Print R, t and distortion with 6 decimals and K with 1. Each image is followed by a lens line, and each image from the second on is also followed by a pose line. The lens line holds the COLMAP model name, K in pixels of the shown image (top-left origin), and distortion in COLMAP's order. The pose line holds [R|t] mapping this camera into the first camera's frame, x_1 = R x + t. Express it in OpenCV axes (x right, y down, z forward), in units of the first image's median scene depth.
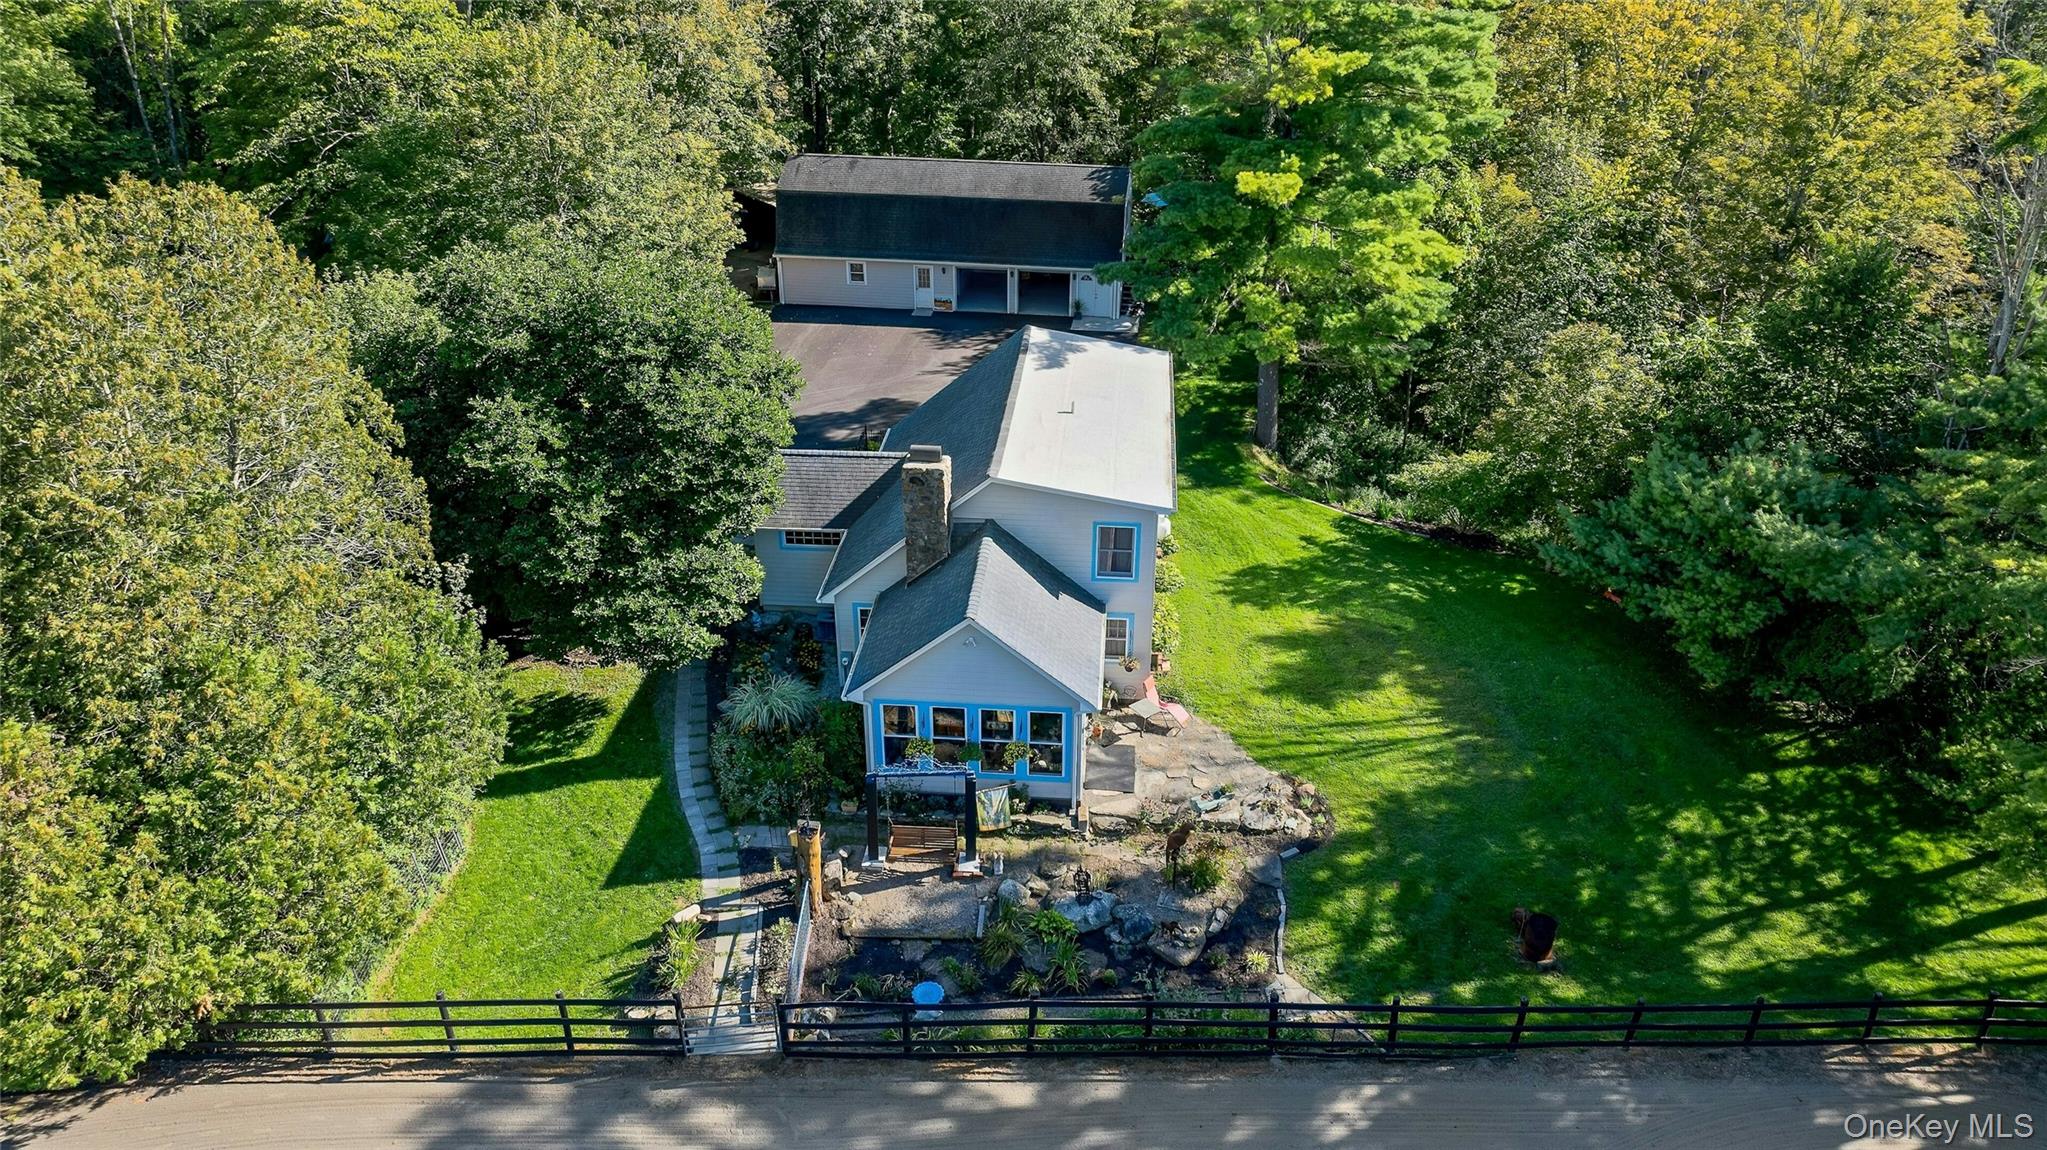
lens RADIAL K [[1468.1, 0, 1023.5], [0, 1468.1, 575.0], [0, 0, 1]] dist [-0.007324, -0.000762]
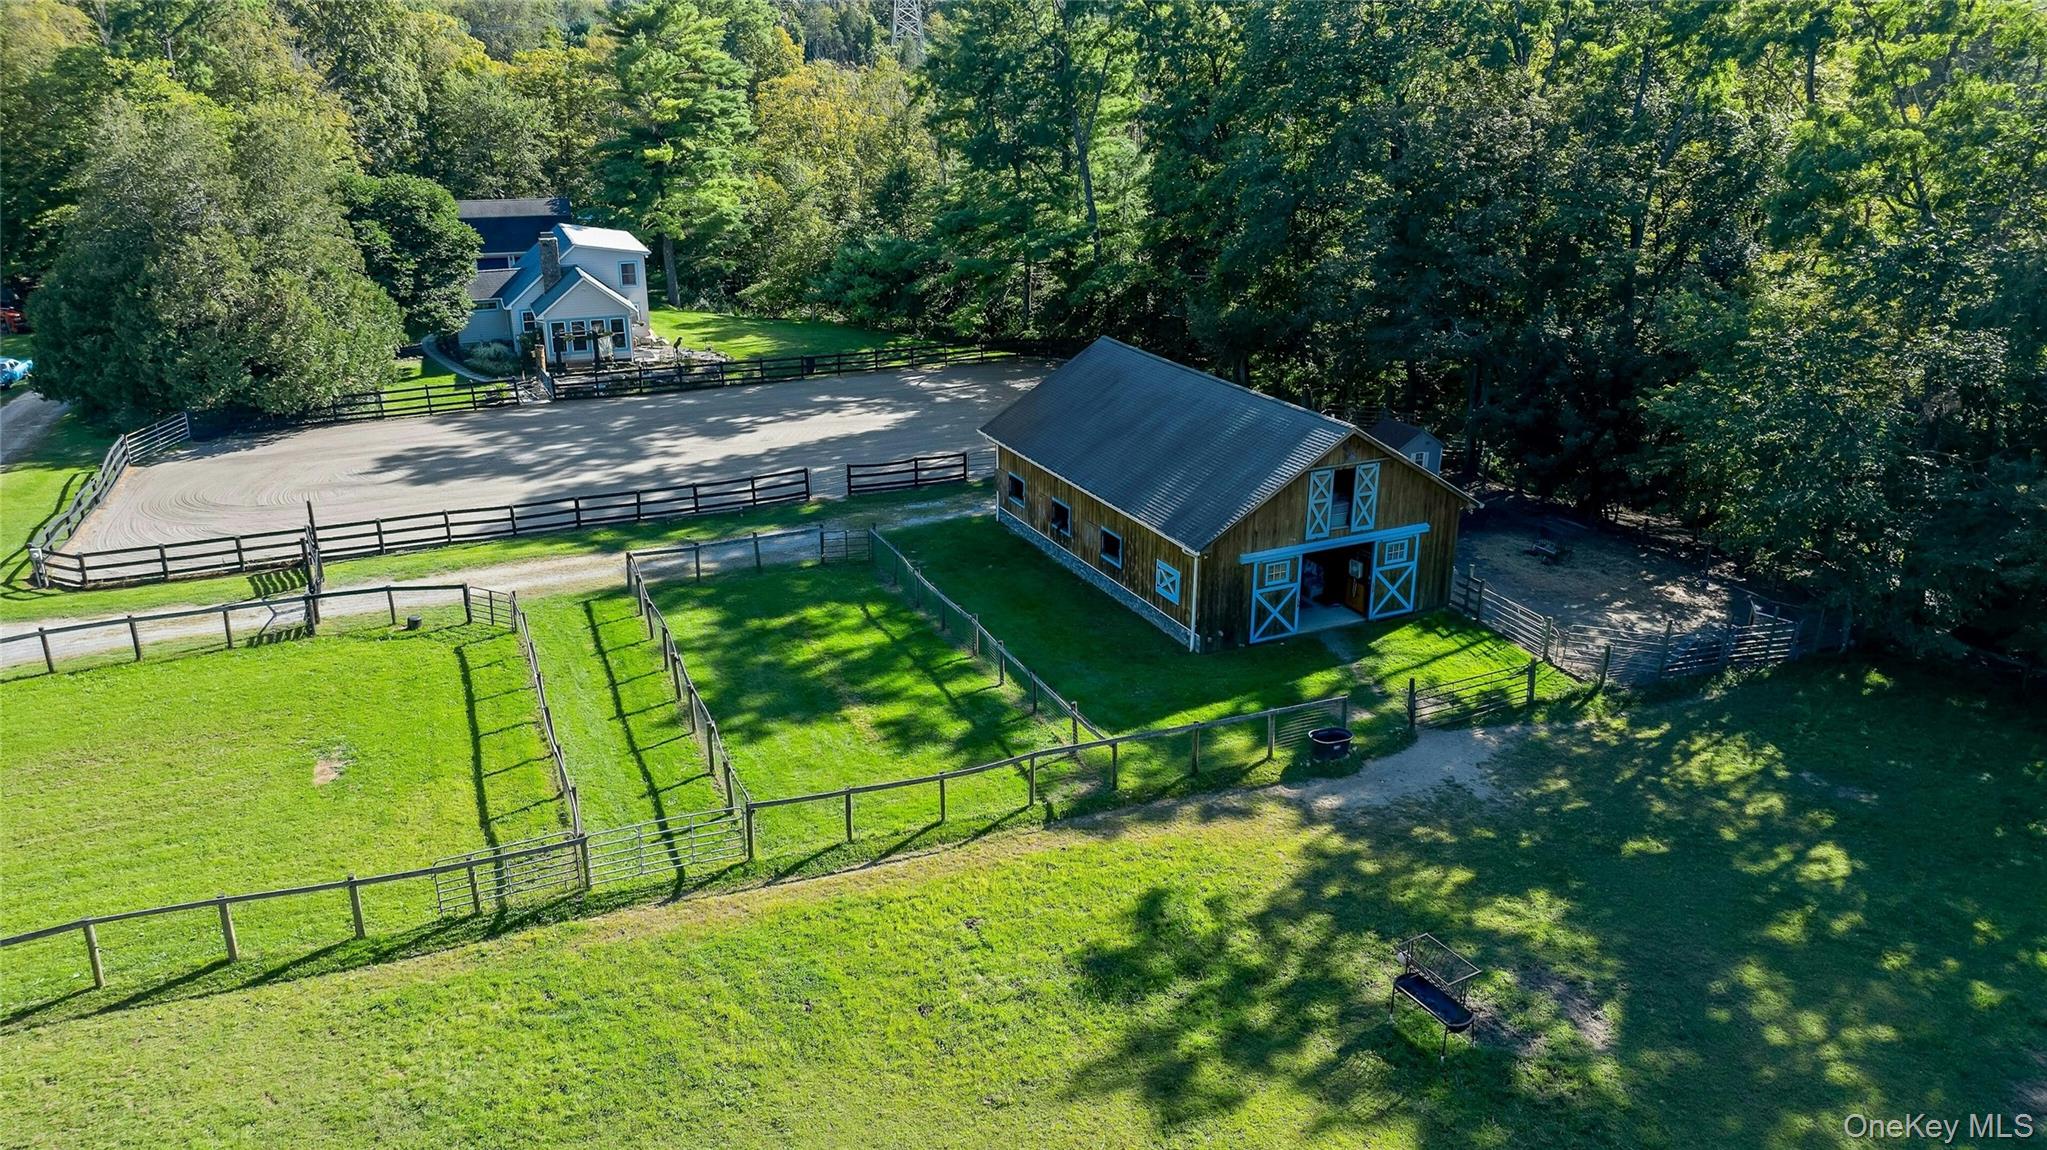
lens RADIAL K [[1468.1, 0, 1023.5], [0, 1468.1, 575.0], [0, 0, 1]] dist [-0.007324, -0.000762]
pose [[0.900909, -0.153602, 0.405919, -0.347197], [0.208659, 0.973386, -0.094768, 0.703517], [-0.380559, 0.170076, 0.908982, -1.177911]]
